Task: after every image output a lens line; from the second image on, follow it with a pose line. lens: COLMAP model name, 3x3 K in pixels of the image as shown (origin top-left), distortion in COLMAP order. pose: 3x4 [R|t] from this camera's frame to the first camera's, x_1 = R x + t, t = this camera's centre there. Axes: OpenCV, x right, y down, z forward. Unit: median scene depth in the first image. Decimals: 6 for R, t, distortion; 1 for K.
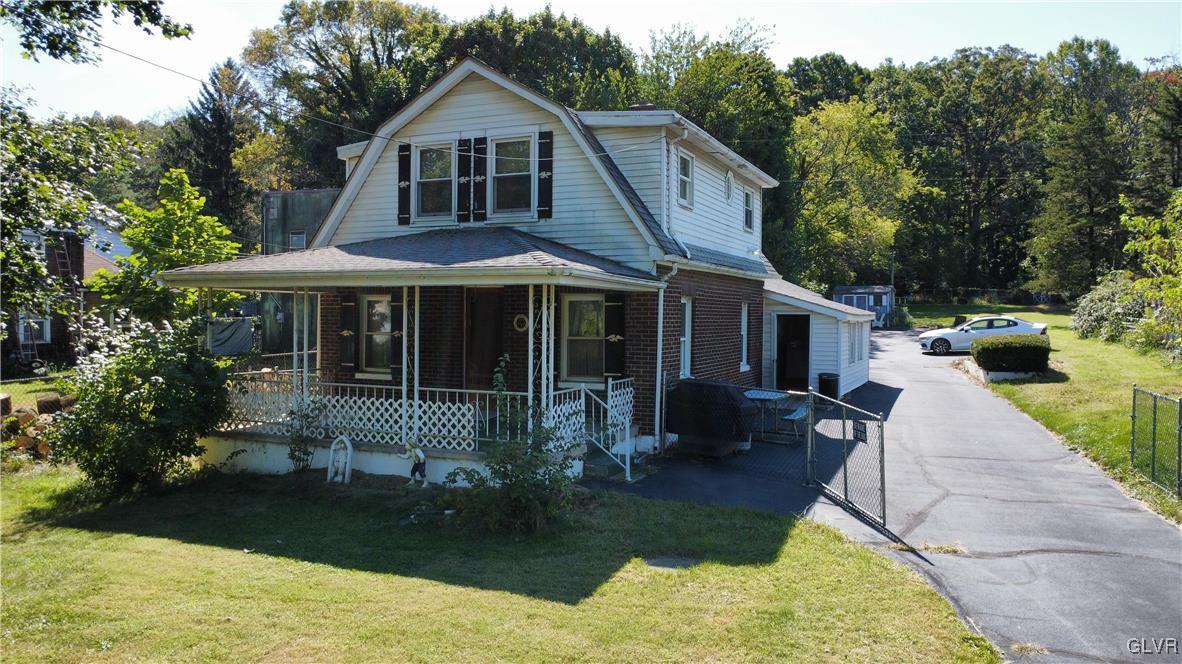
lens RADIAL K [[854.6, 0, 595.2], [0, 854.6, 325.4], [0, 0, 1]] dist [-0.022123, -0.013144]
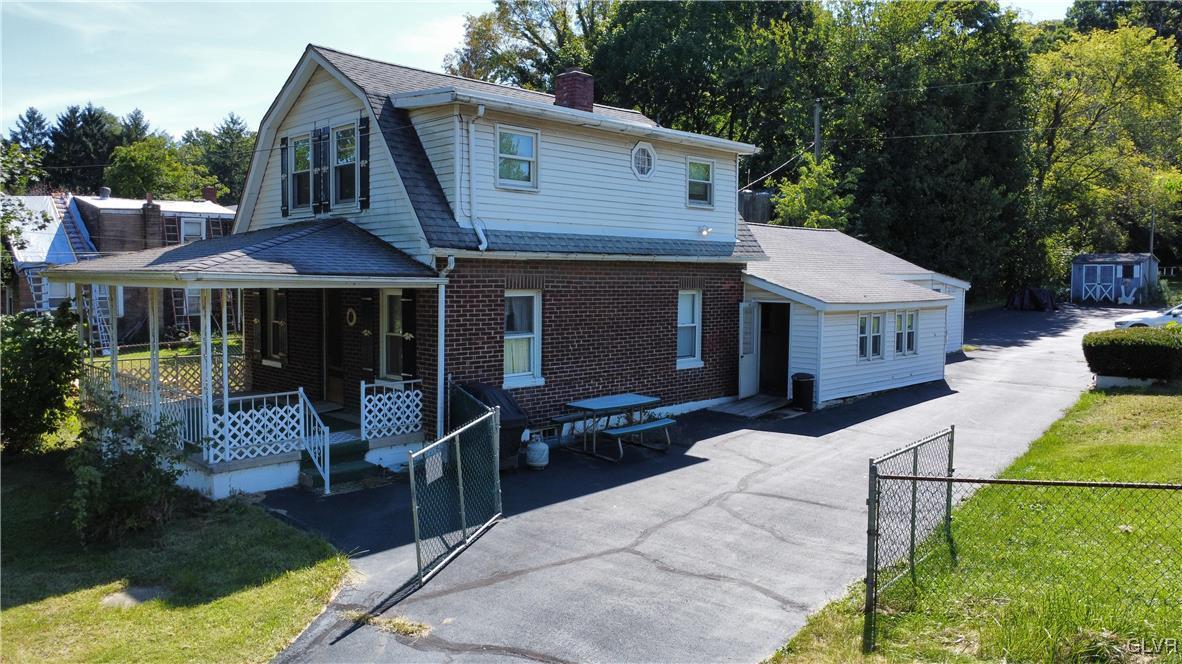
lens RADIAL K [[854.6, 0, 595.2], [0, 854.6, 325.4], [0, 0, 1]] dist [-0.022123, -0.013144]
pose [[0.932861, 0.022082, -0.359559, 0.515230], [-0.006391, 0.998977, 0.044769, -0.037842], [0.360179, -0.039465, 0.932048, 0.188517]]
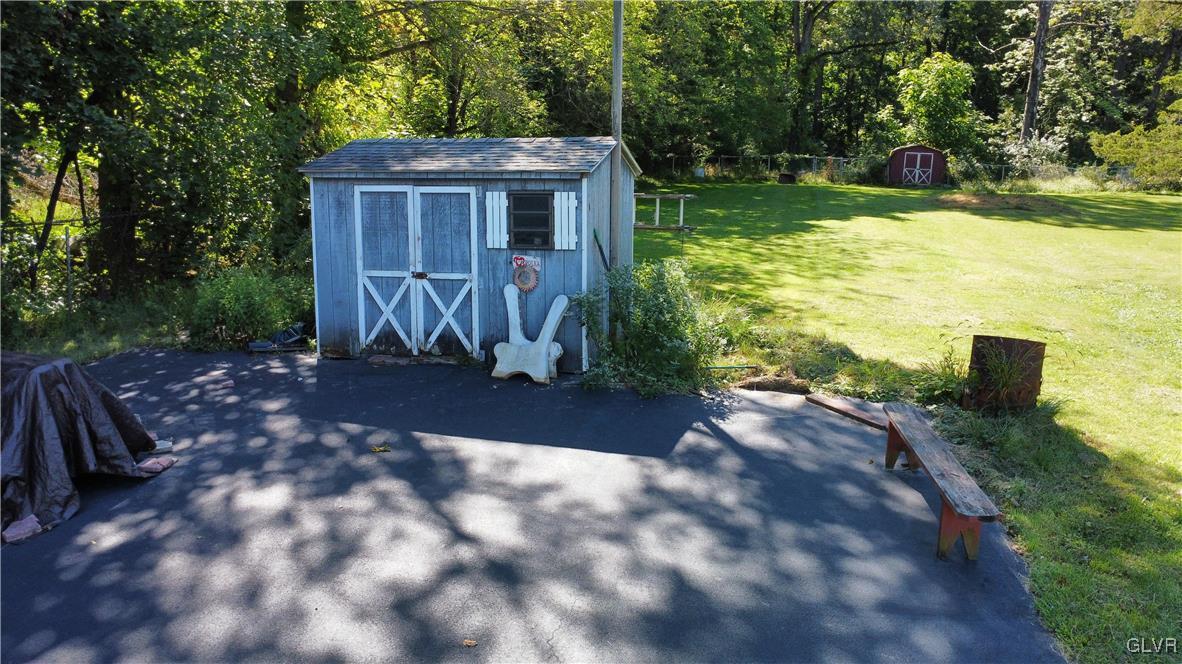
lens RADIAL K [[854.6, 0, 595.2], [0, 854.6, 325.4], [0, 0, 1]] dist [-0.022123, -0.013144]
pose [[0.972348, -0.033355, 0.231142, 1.065359], [-0.003387, 0.987630, 0.156765, -0.125638], [-0.233512, -0.153213, 0.960207, 2.896174]]
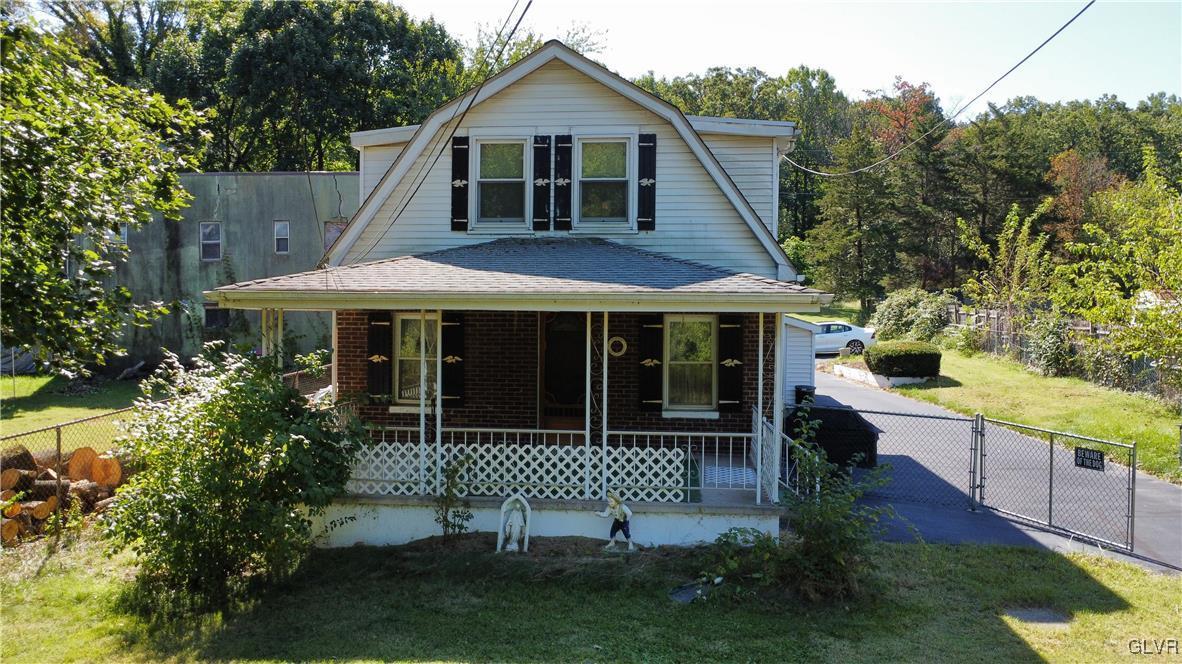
lens RADIAL K [[854.6, 0, 595.2], [0, 854.6, 325.4], [0, 0, 1]] dist [-0.022123, -0.013144]
pose [[0.947180, -0.004858, 0.320666, -0.387639], [0.003765, 0.999985, 0.004030, -0.028165], [-0.320681, -0.002609, 0.947184, 0.159187]]
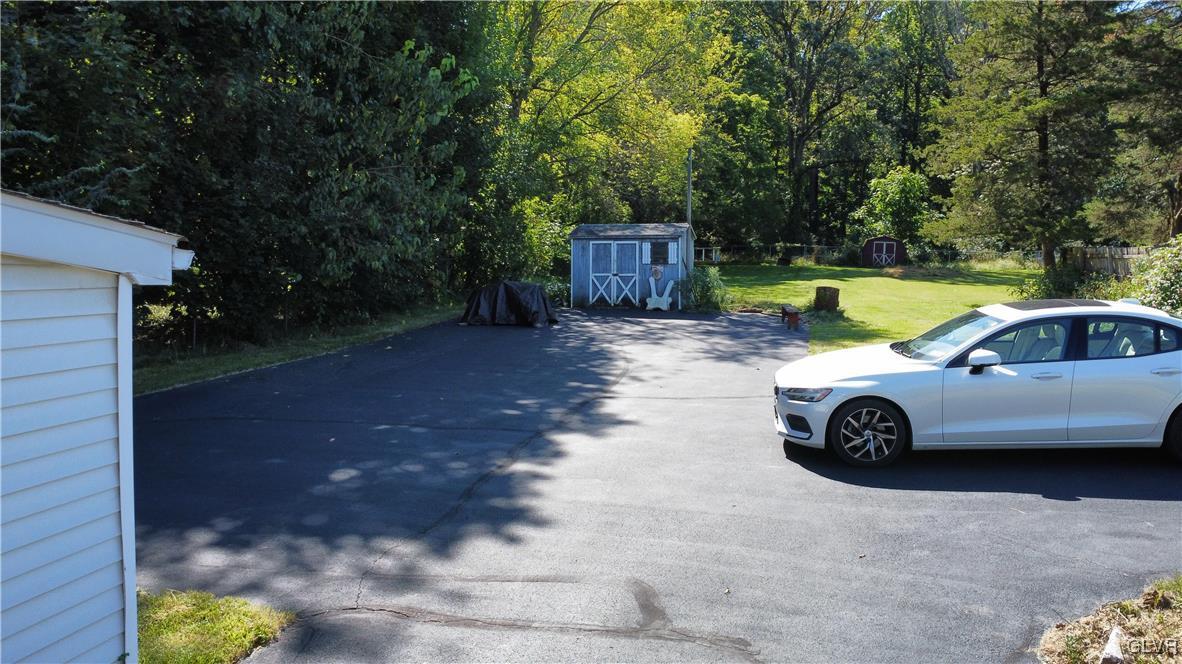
lens RADIAL K [[854.6, 0, 595.2], [0, 854.6, 325.4], [0, 0, 1]] dist [-0.022123, -0.013144]
pose [[0.976324, -0.007408, 0.216185, 0.679326], [-0.002335, 0.998994, 0.044777, -0.036430], [-0.216299, -0.044221, 0.975325, 1.901306]]
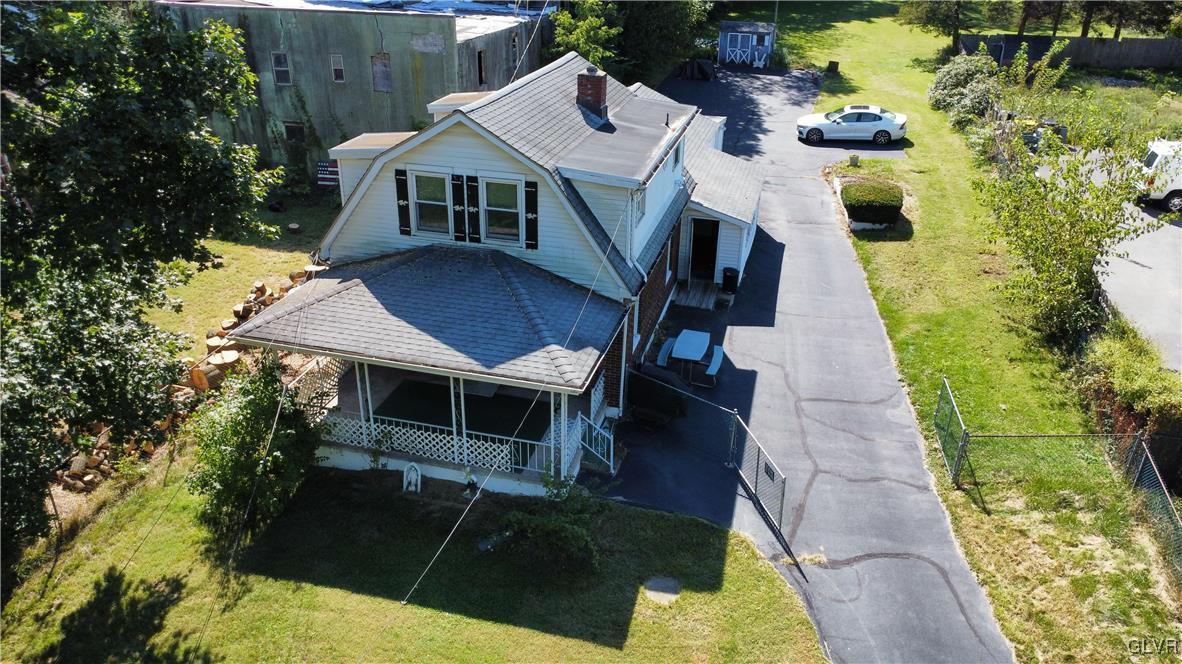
lens RADIAL K [[854.6, 0, 595.2], [0, 854.6, 325.4], [0, 0, 1]] dist [-0.022123, -0.013144]
pose [[0.987261, -0.059250, 0.147668, -0.153575], [-0.008842, 0.906215, 0.422725, -0.535505], [-0.158865, -0.418645, 0.894146, -0.168628]]
